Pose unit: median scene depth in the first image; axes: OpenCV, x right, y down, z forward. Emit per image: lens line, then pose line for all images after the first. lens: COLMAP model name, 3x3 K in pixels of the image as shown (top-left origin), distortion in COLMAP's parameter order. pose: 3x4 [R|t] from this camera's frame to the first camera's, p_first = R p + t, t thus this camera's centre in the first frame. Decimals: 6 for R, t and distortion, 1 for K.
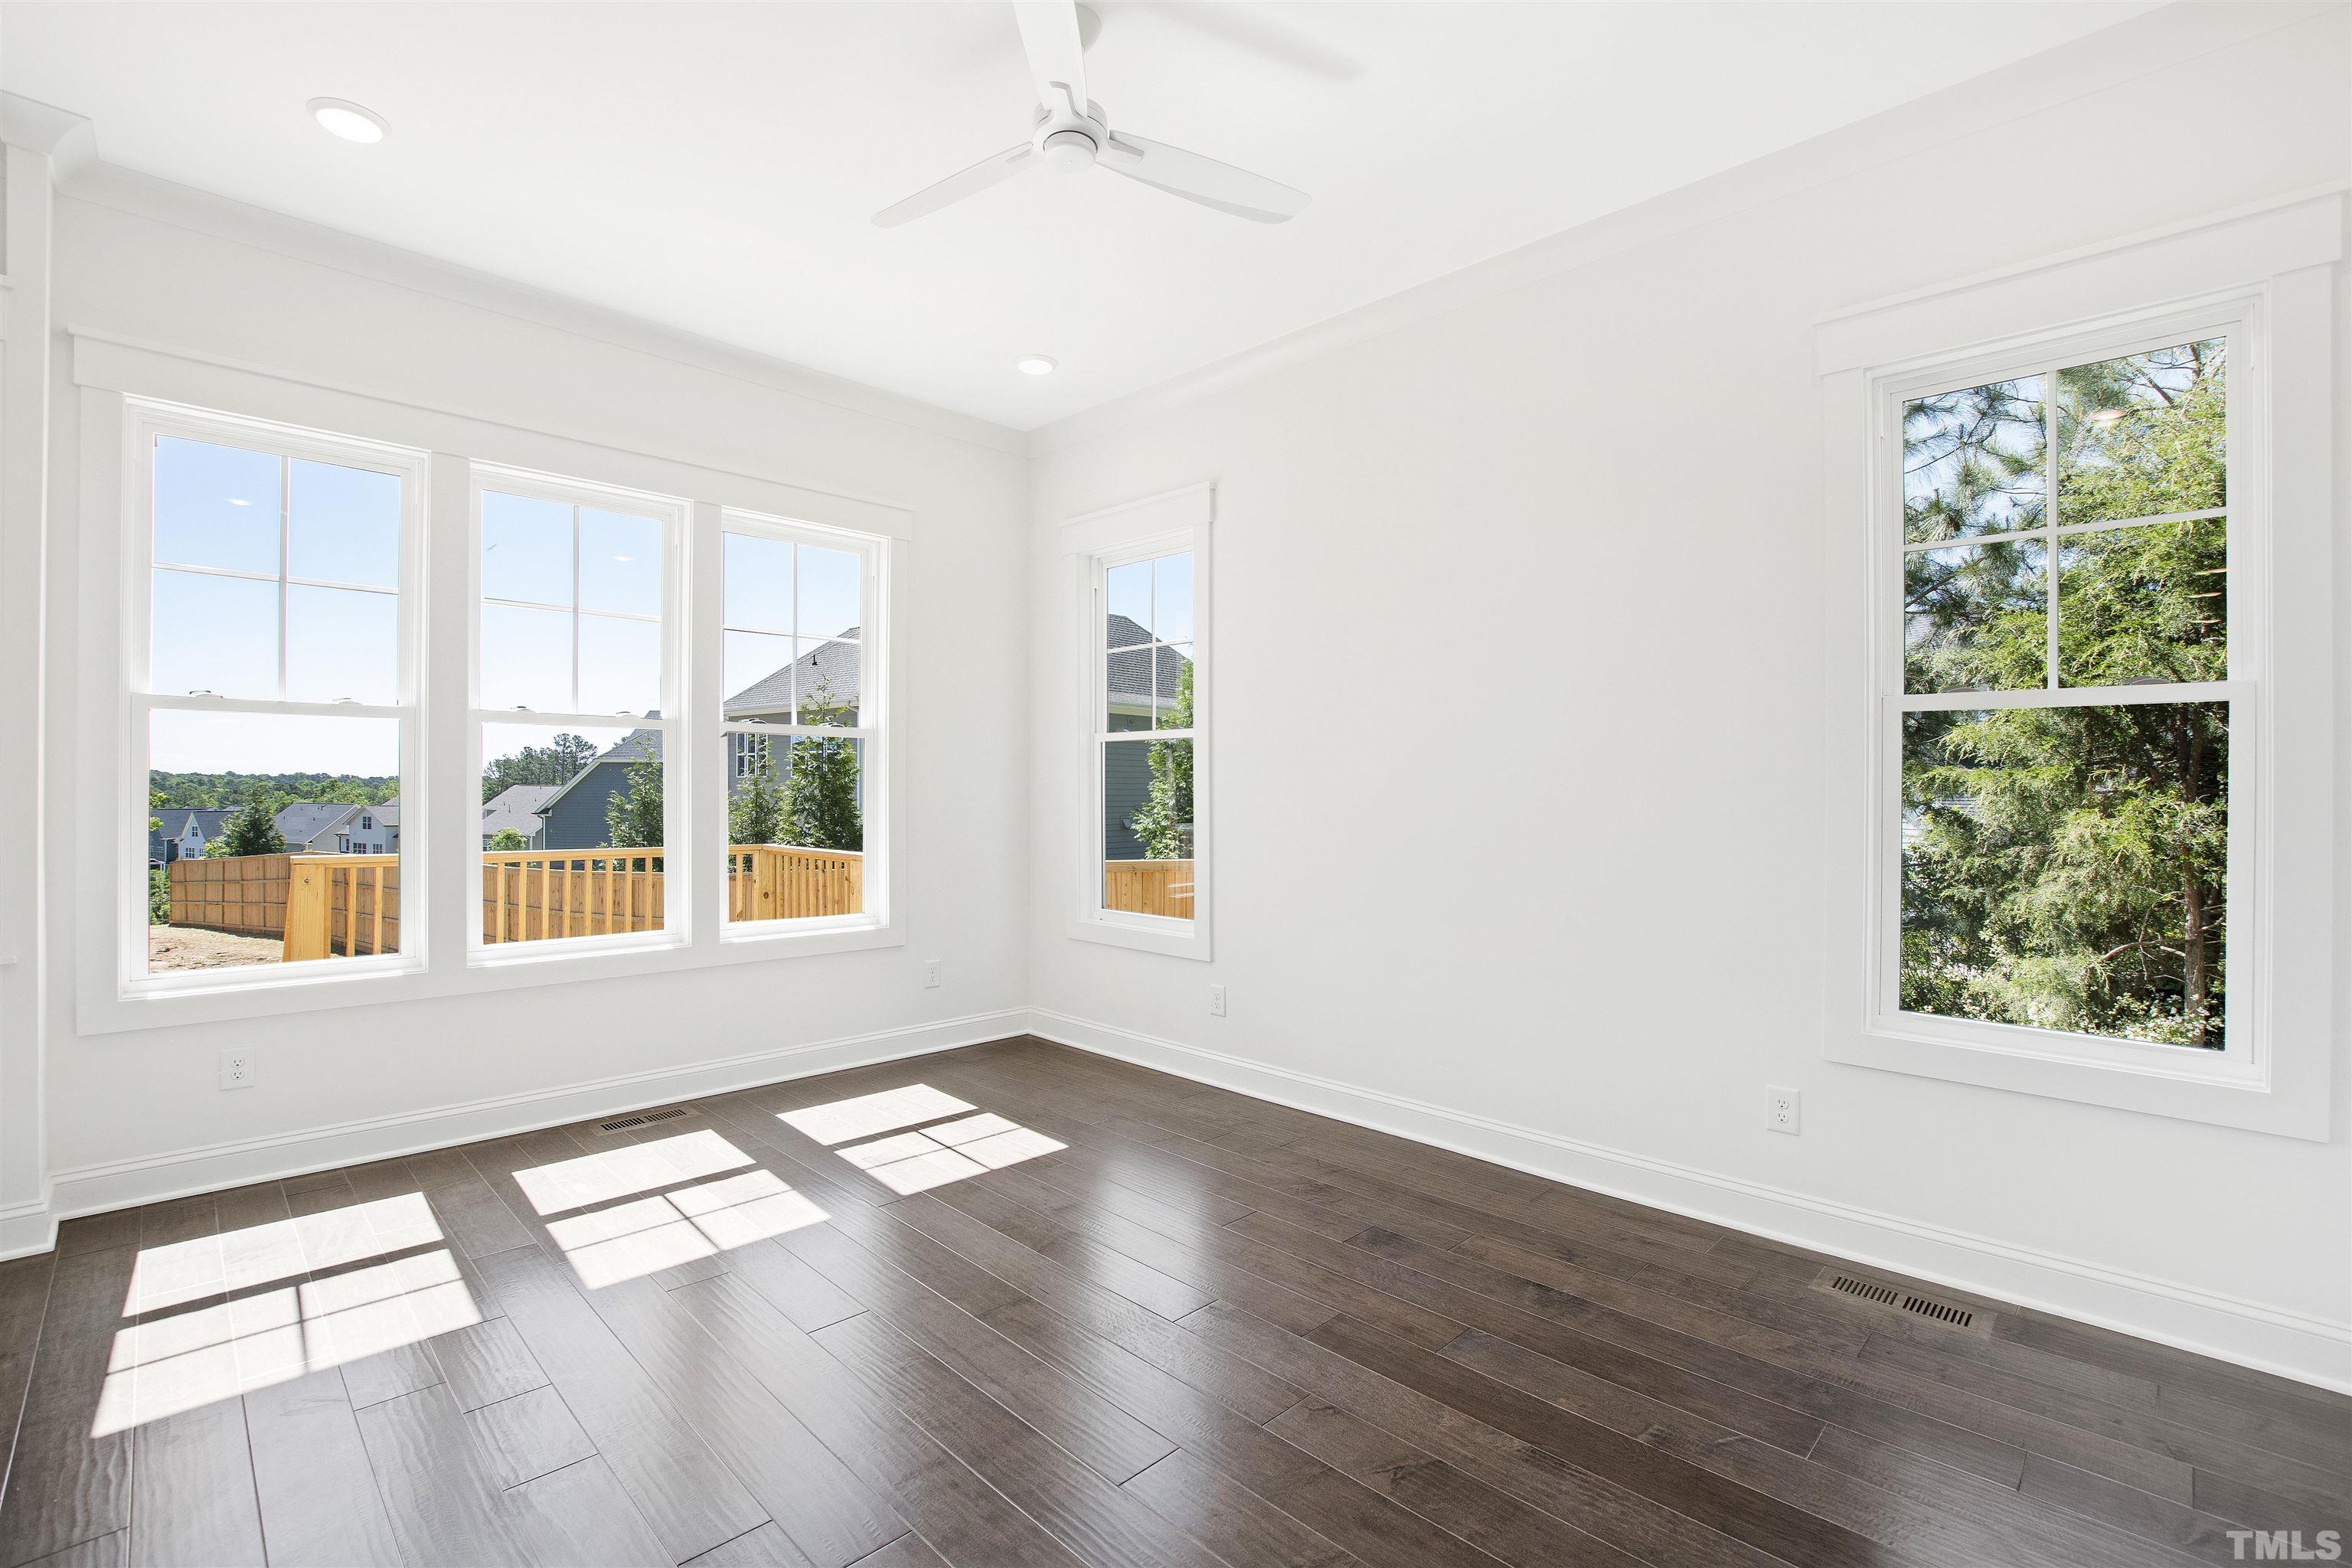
lens RADIAL K [[1048.3, 0, 1162.7], [0, 1048.3, 783.5], [0, 0, 1]] dist [0.000153, -0.001881]
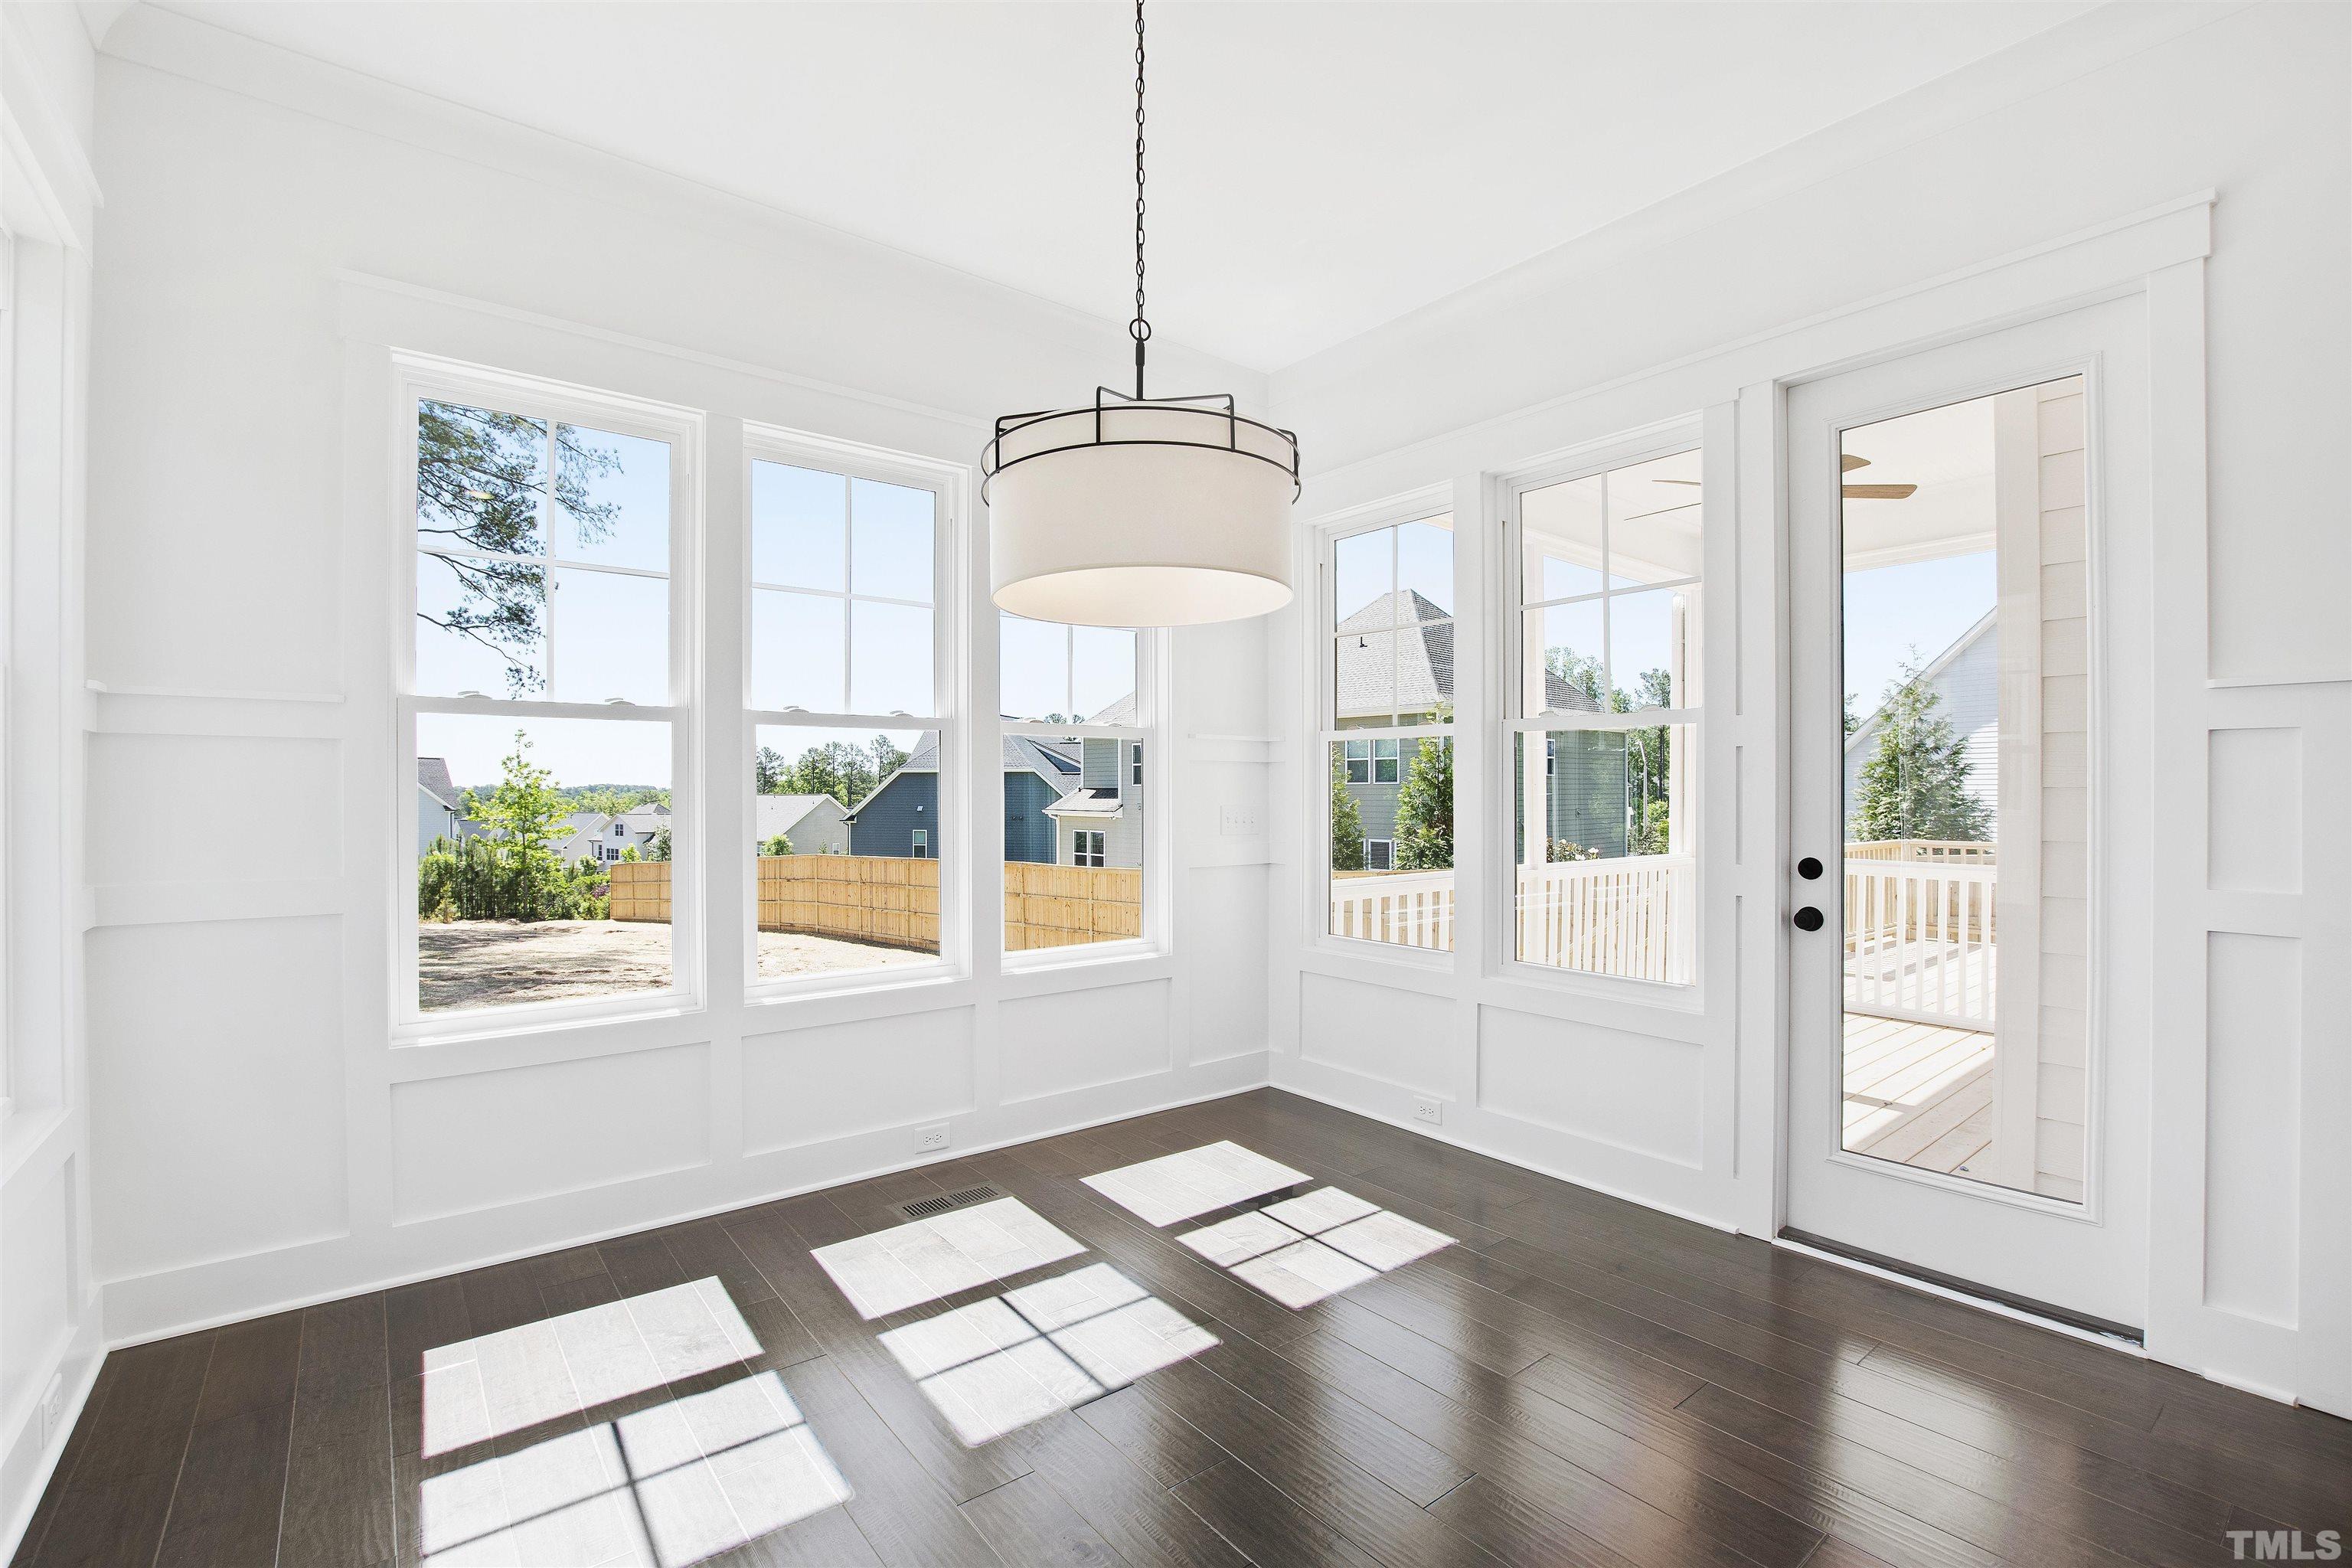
lens RADIAL K [[1048.3, 0, 1162.3], [0, 1048.3, 796.1], [0, 0, 1]] dist [0.000153, -0.001881]
pose [[0.992633, -0.007575, -0.120925, -0.231840], [0.008204, 0.999955, 0.004702, 0.000452], [0.120884, -0.005660, 0.992651, 0.192116]]
